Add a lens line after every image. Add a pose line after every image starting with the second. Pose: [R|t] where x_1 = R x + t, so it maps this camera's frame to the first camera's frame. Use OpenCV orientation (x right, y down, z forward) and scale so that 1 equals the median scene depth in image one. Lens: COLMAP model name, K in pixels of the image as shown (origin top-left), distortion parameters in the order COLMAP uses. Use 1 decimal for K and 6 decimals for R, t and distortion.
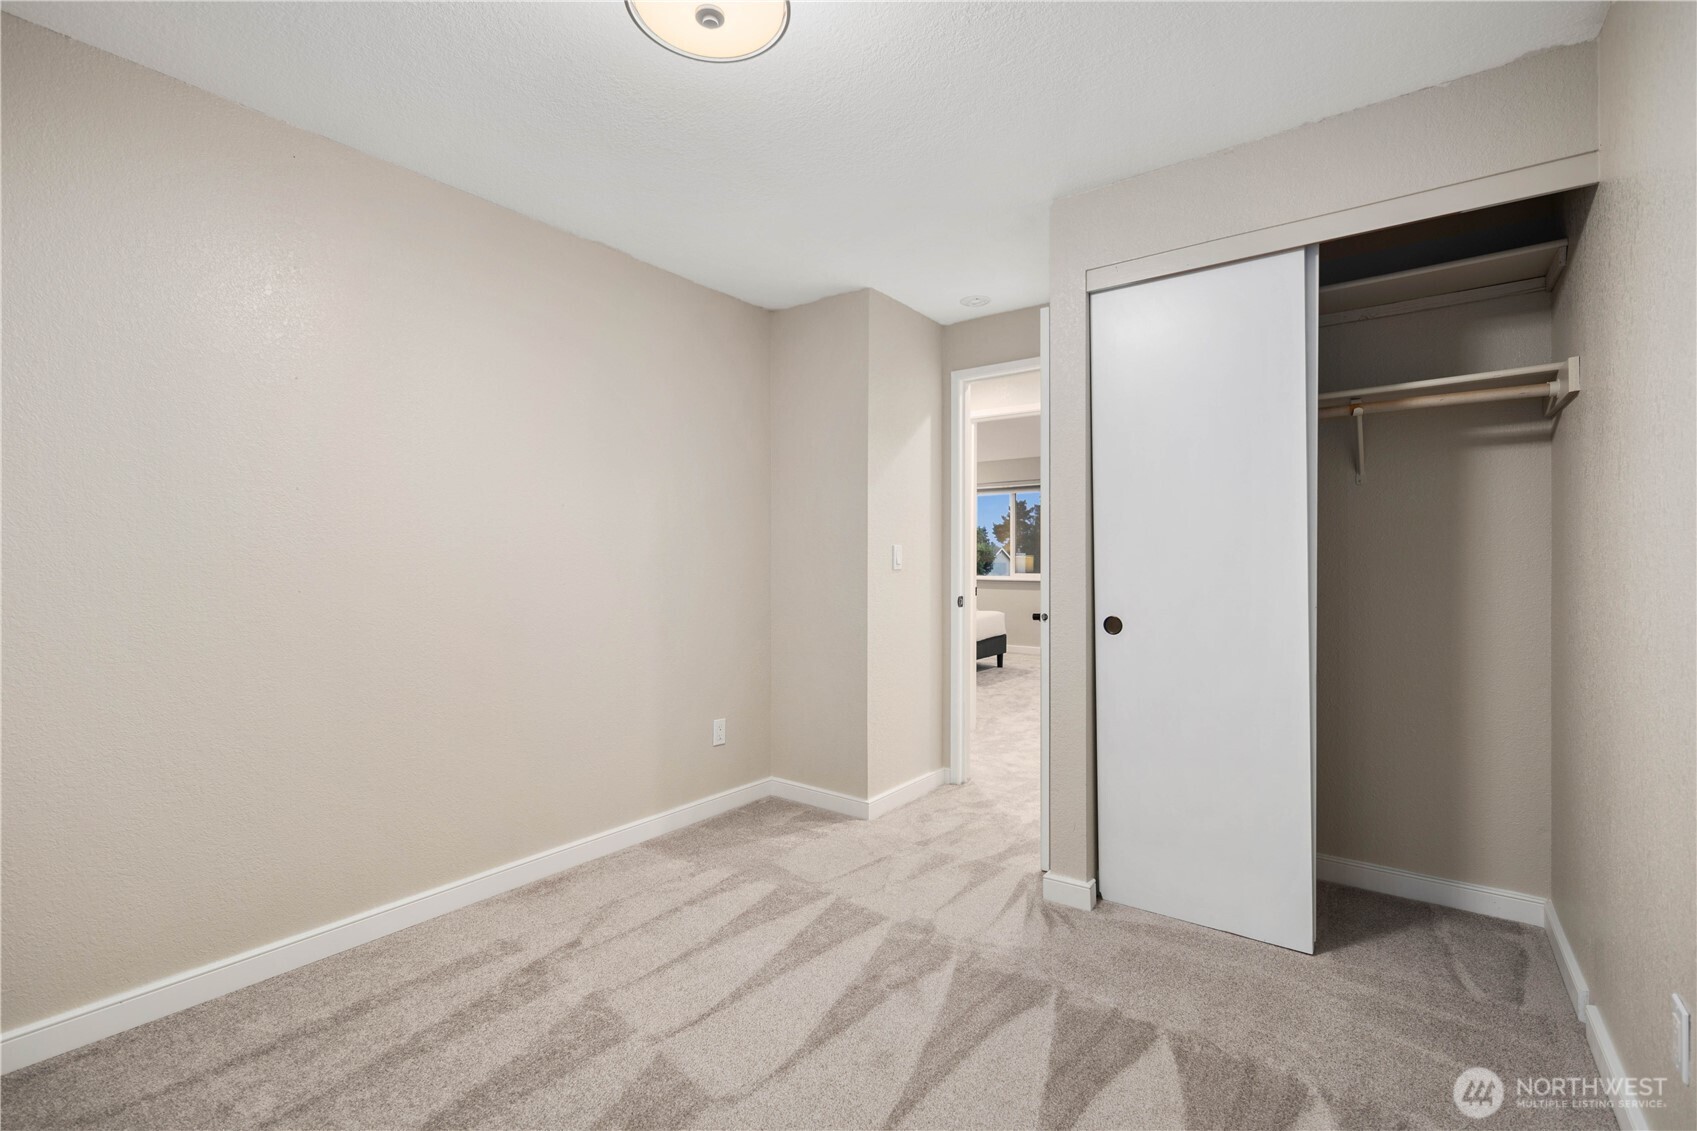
lens RADIAL K [[747.7, 0, 844.9], [0, 747.7, 558.8], [0, 0, 1]] dist [0.000672, 0.000112]
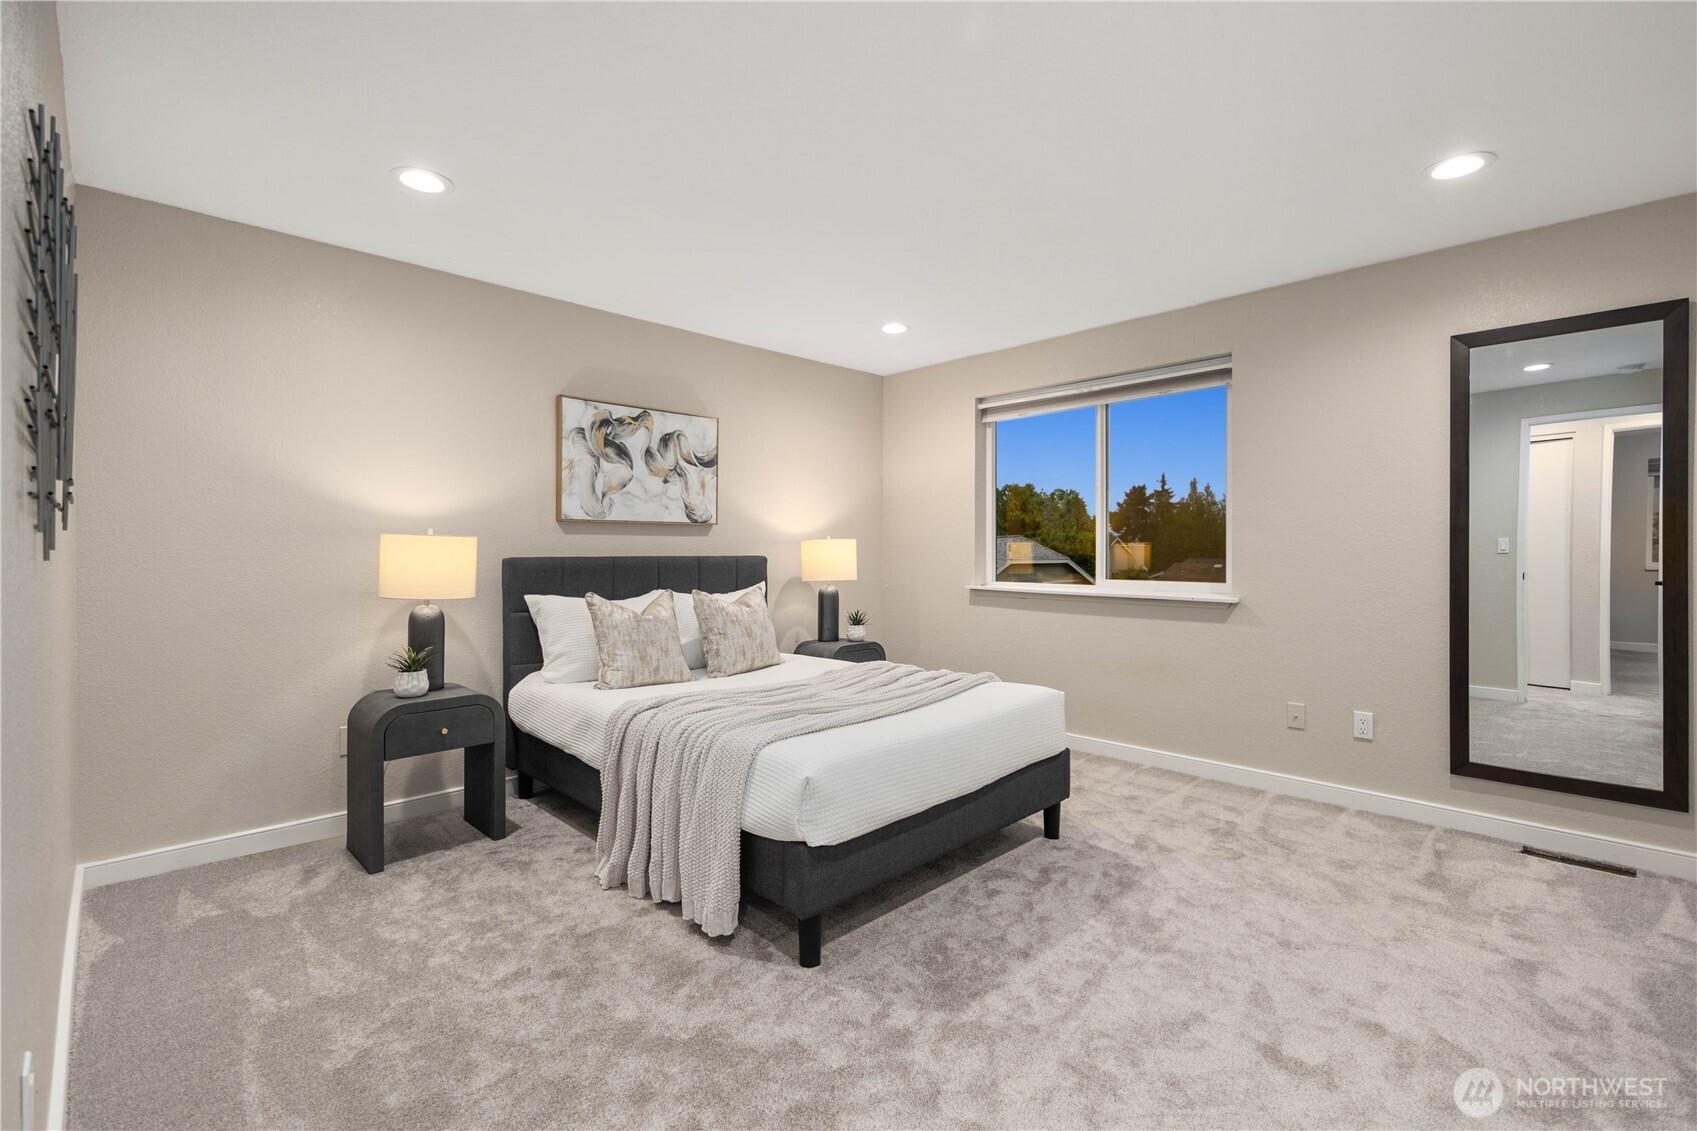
lens RADIAL K [[747.7, 0, 844.9], [0, 747.7, 558.8], [0, 0, 1]] dist [0.000672, 0.000112]
pose [[0.989622, 0.002991, -0.143664, 0.157813], [-0.001140, 0.999915, 0.012967, 0.003333], [0.143691, -0.012669, 0.989542, 0.619883]]
